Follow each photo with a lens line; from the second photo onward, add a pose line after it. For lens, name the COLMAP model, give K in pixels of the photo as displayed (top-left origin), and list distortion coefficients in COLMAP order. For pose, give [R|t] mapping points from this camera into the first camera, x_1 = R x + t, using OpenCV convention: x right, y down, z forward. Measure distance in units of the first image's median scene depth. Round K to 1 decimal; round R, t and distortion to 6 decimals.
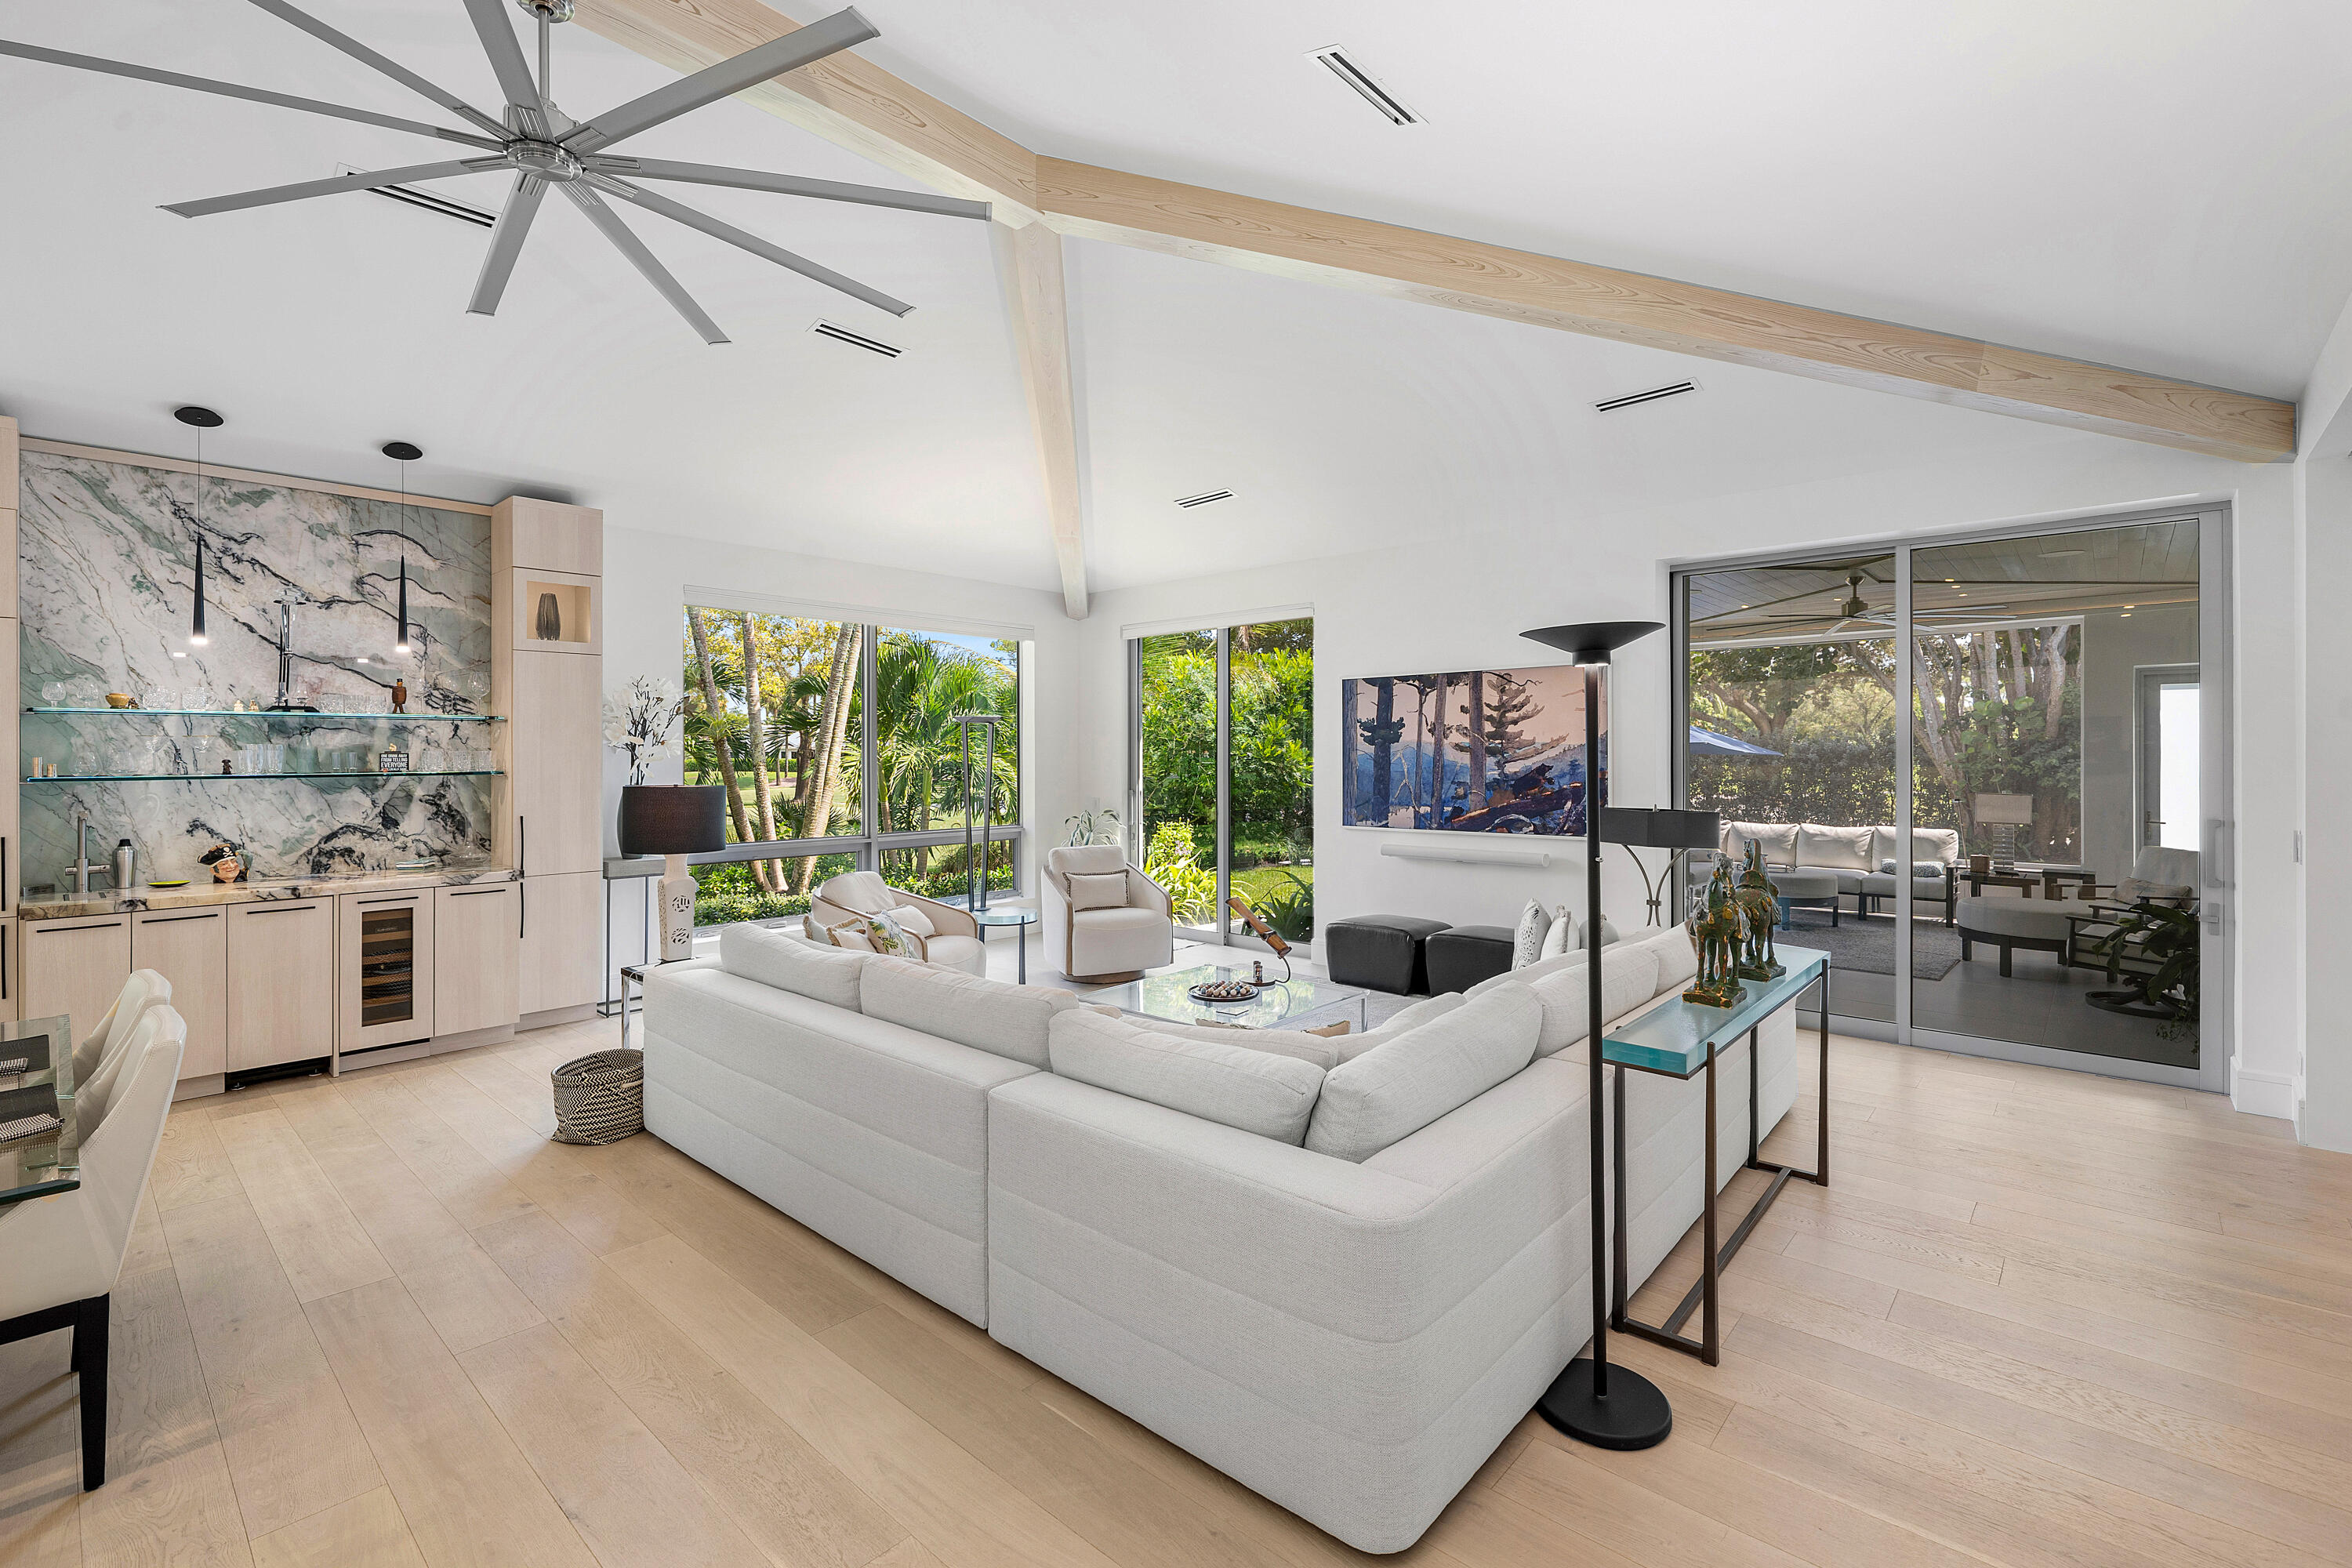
lens RADIAL K [[1008.7, 0, 1177.1], [0, 1008.7, 754.0], [0, 0, 1]] dist [0.013954, -0.006482]
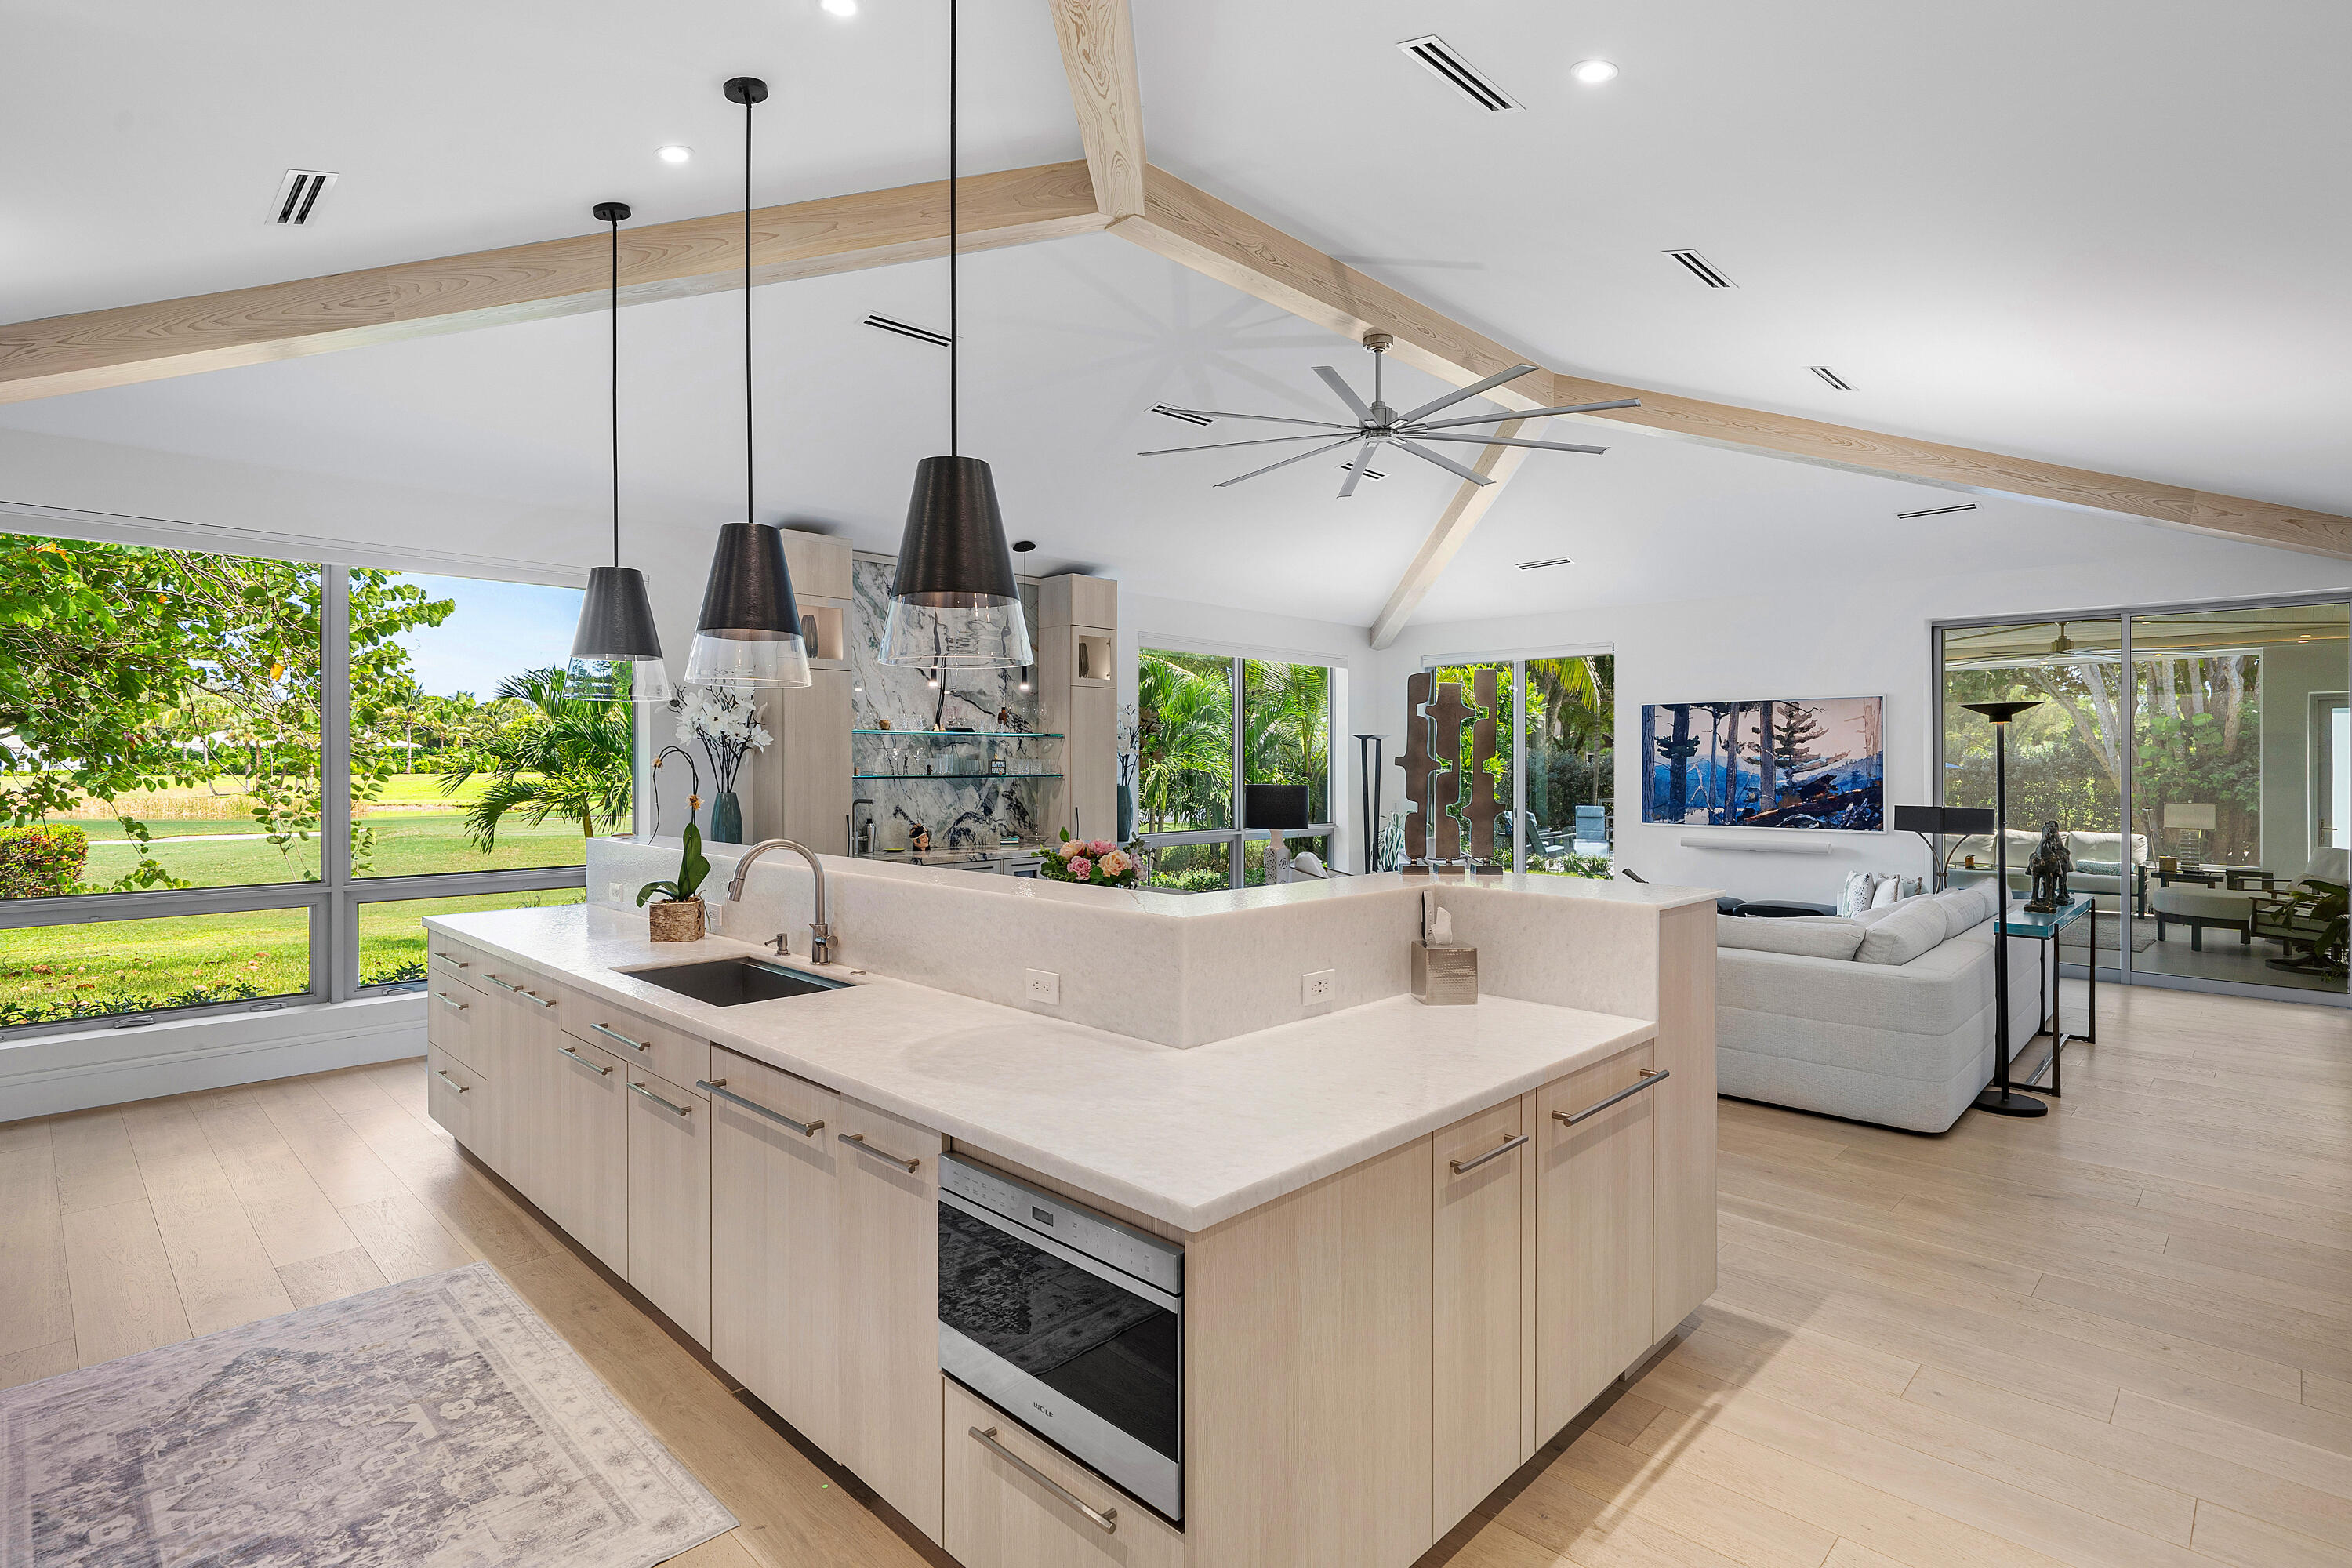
lens RADIAL K [[1128.6, 0, 1166.1], [0, 1128.6, 755.7], [0, 0, 1]] dist [0.001183, 0.000800]
pose [[0.999184, 0.005695, -0.039981, -0.474238], [-0.005904, 0.999969, -0.005125, -0.001329], [0.039950, 0.005357, 0.999187, -0.525100]]
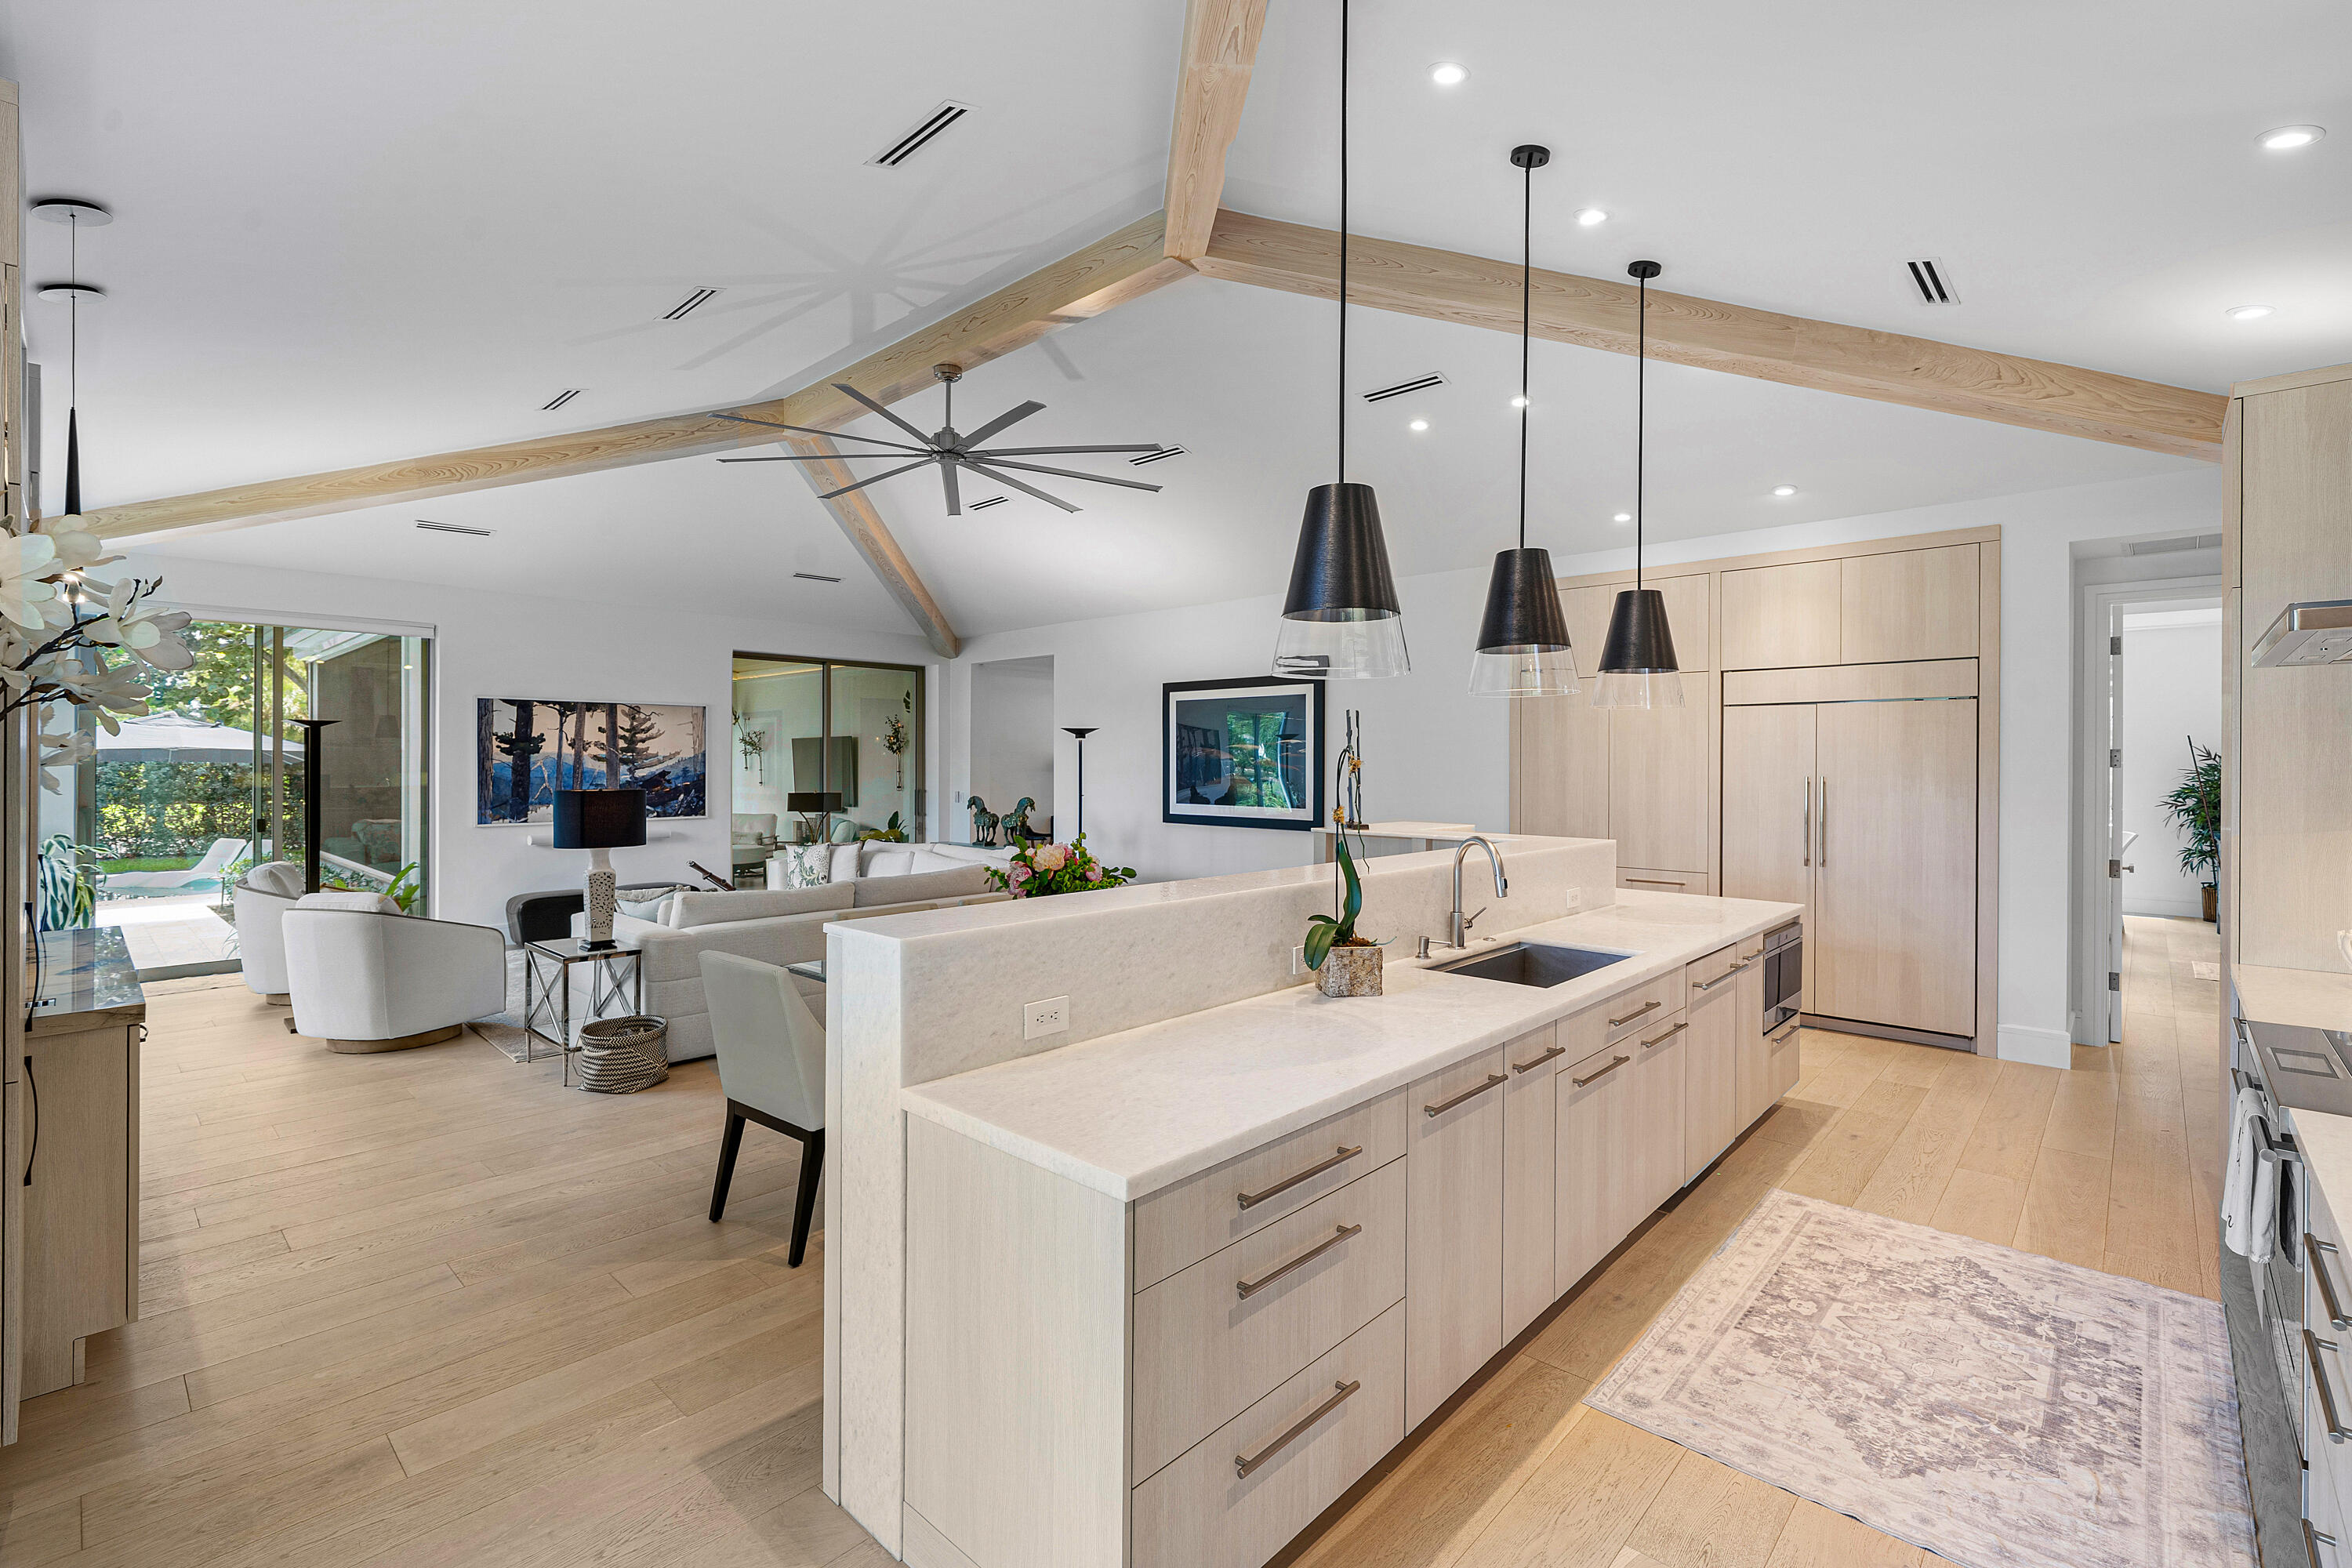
lens RADIAL K [[1049.0, 0, 1175.6], [0, 1049.0, 757.0], [0, 0, 1]] dist [-0.004134, 0.000151]
pose [[0.016442, 0.008751, 0.999827, -1.328738], [-0.002511, 0.999959, -0.008711, 0.002673], [-0.999862, -0.002368, 0.016464, 0.252506]]
